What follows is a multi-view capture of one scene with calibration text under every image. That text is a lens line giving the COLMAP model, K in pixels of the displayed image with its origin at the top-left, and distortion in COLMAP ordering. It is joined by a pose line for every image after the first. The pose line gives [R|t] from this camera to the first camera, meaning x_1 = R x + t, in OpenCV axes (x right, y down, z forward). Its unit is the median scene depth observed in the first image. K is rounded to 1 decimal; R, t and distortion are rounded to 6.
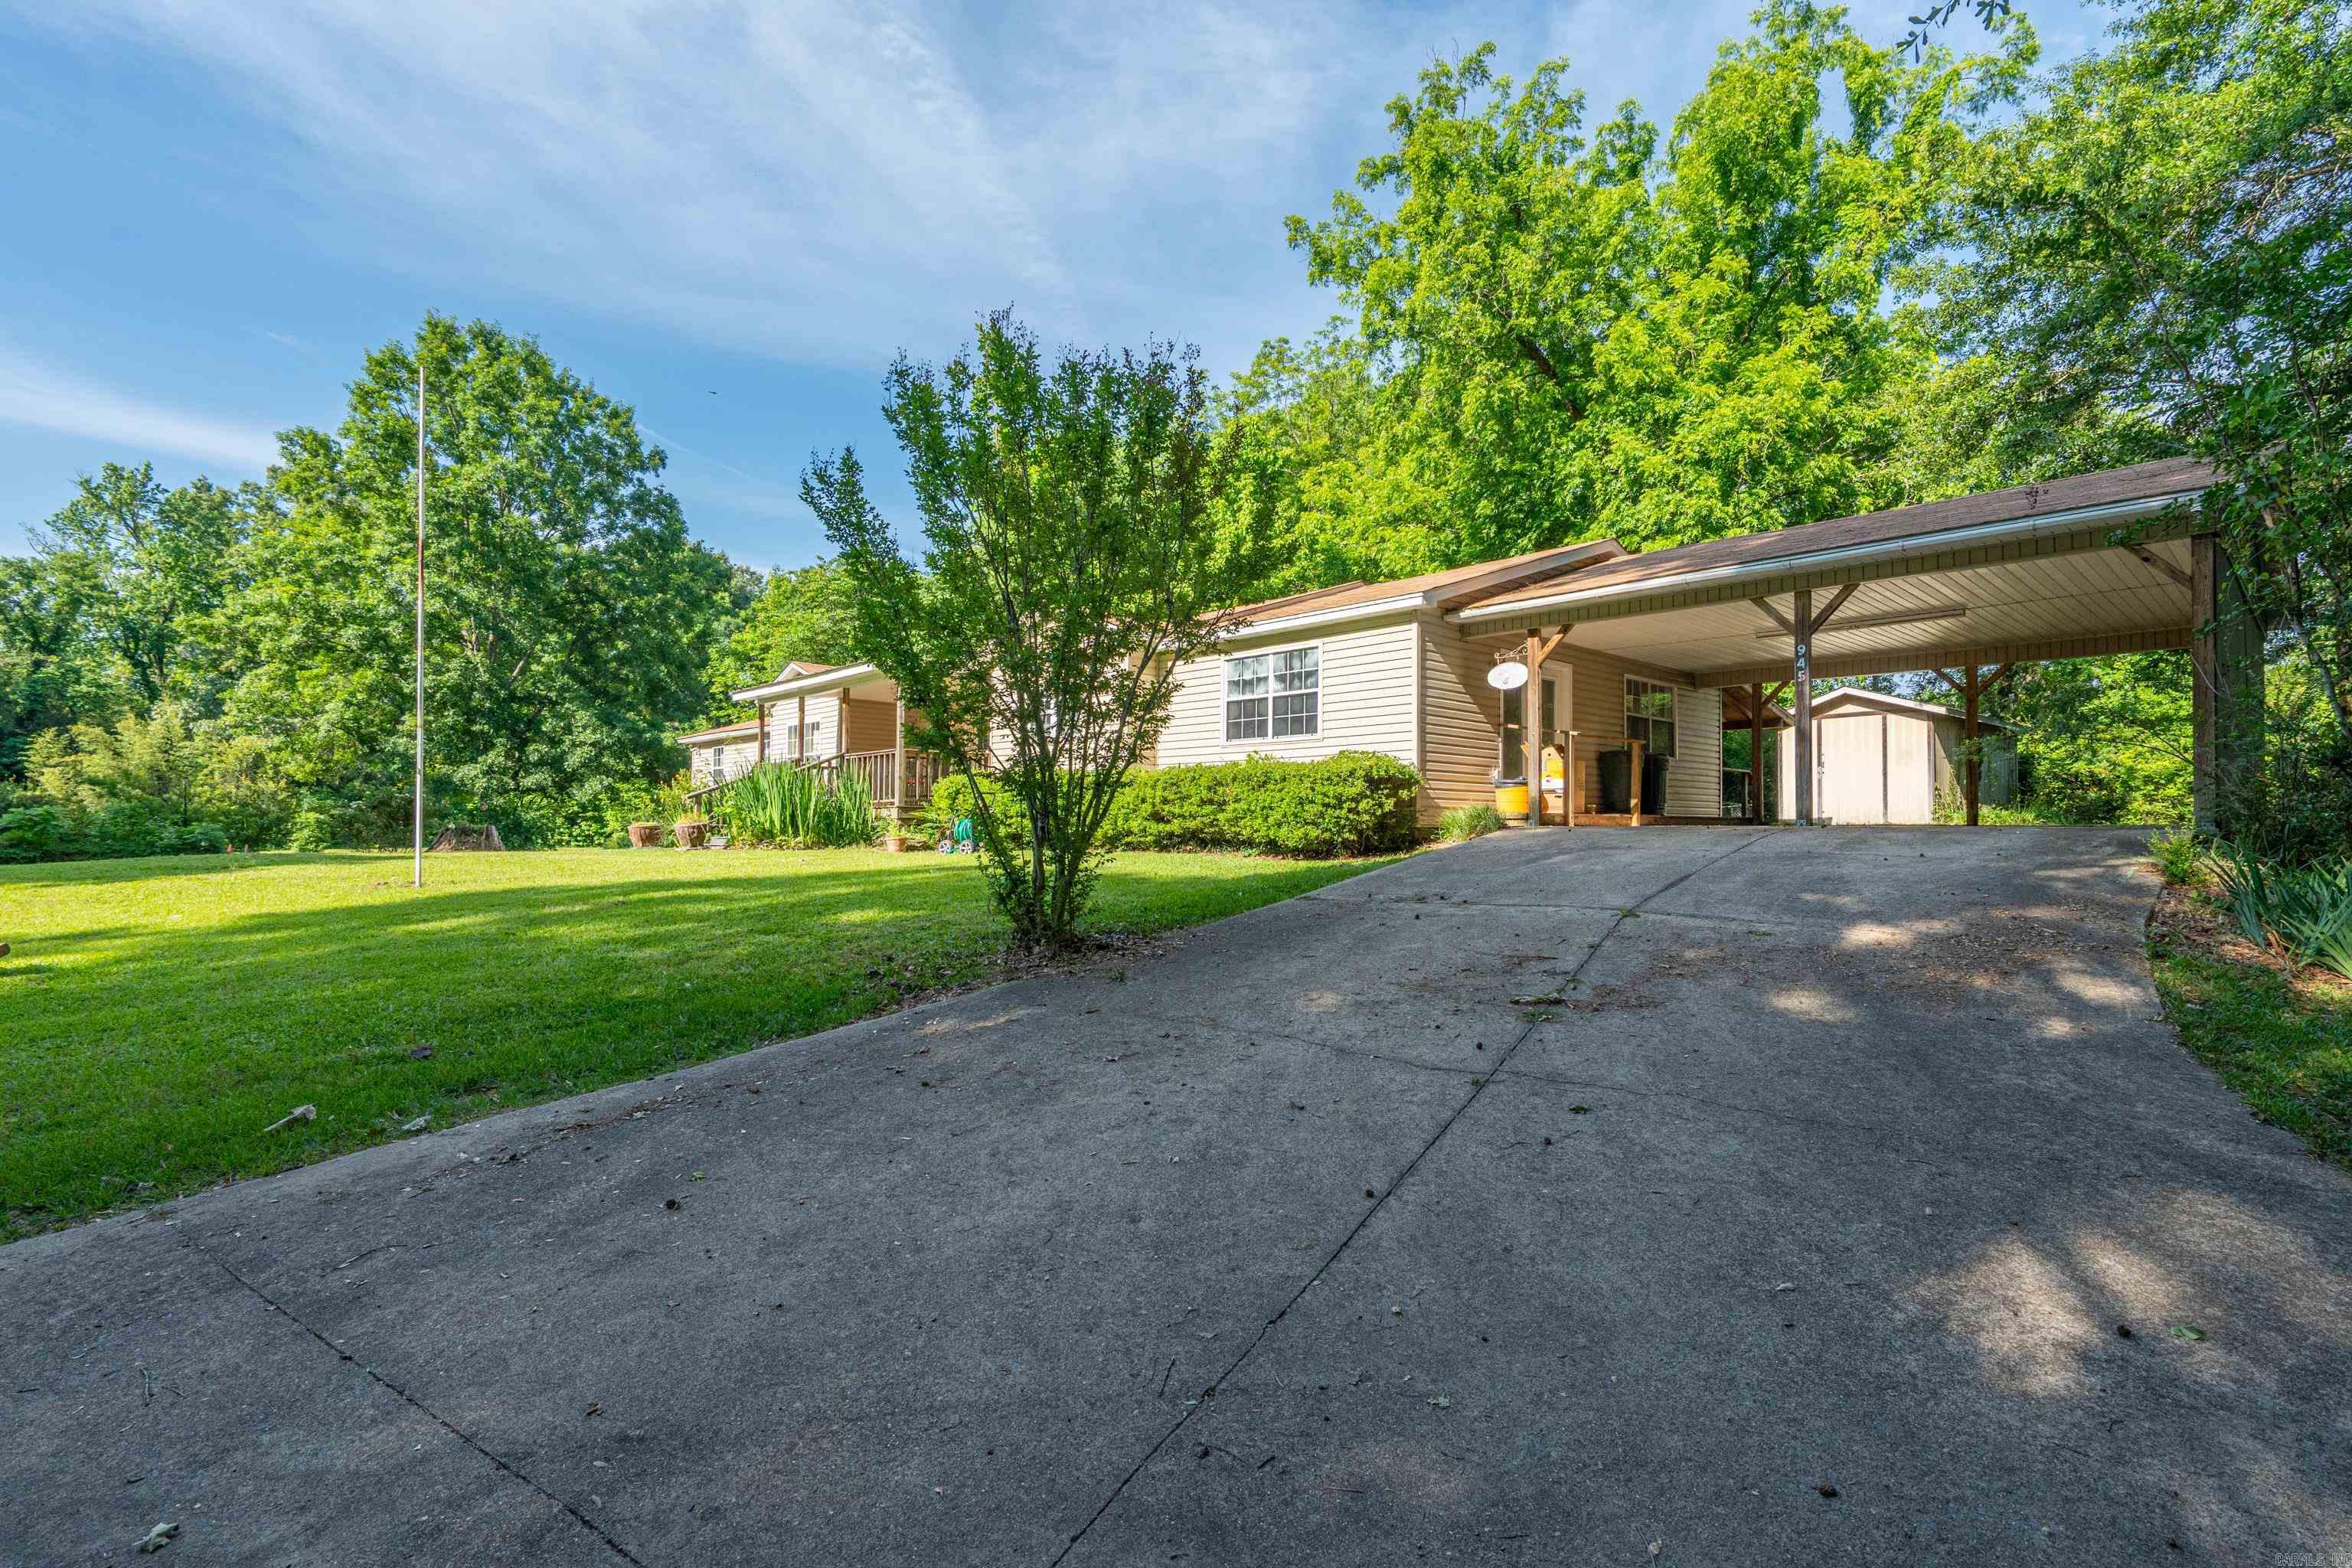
lens RADIAL K [[1096.6, 0, 1178.8], [0, 1096.6, 777.4], [0, 0, 1]] dist [-0.001450, 0.000004]
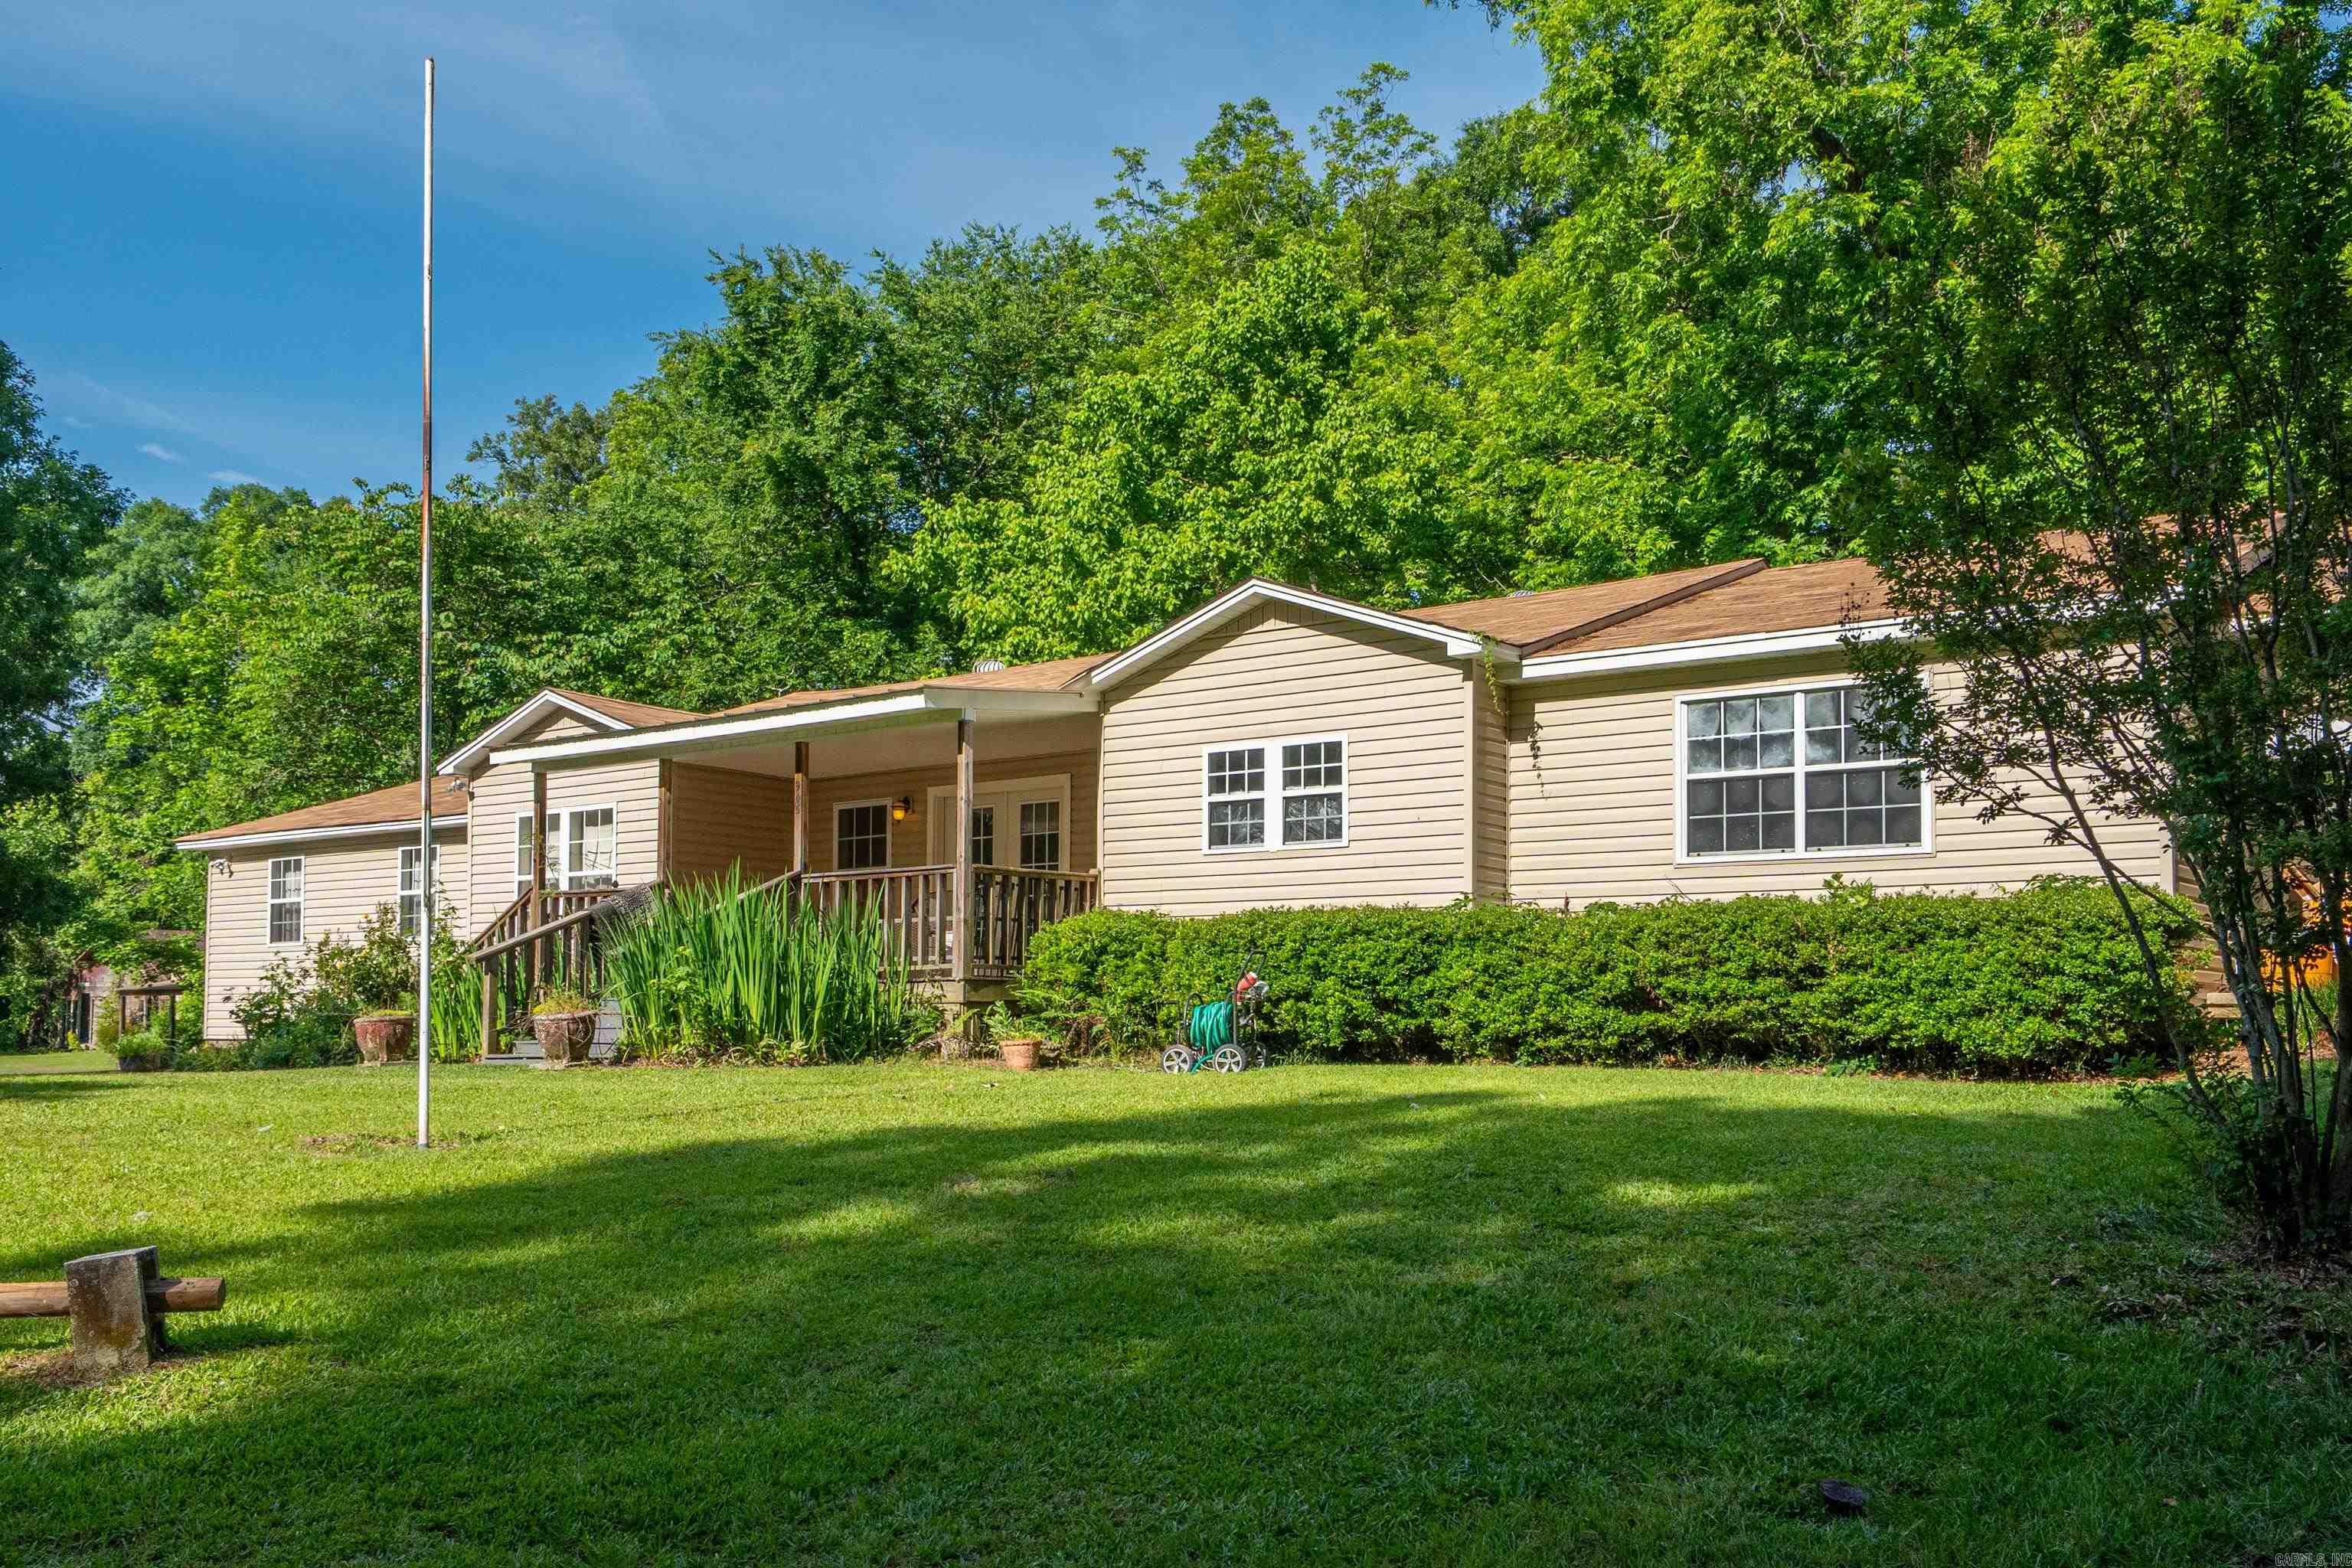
lens RADIAL K [[2127.4, 0, 1175.7], [0, 2127.4, 799.2], [0, 0, 1]] dist [0.021131, 0.004735]
pose [[0.993151, 0.013310, 0.116074, -0.290301], [-0.006190, 0.998089, -0.061488, 0.003752], [-0.116670, 0.060349, 0.991335, 0.013680]]
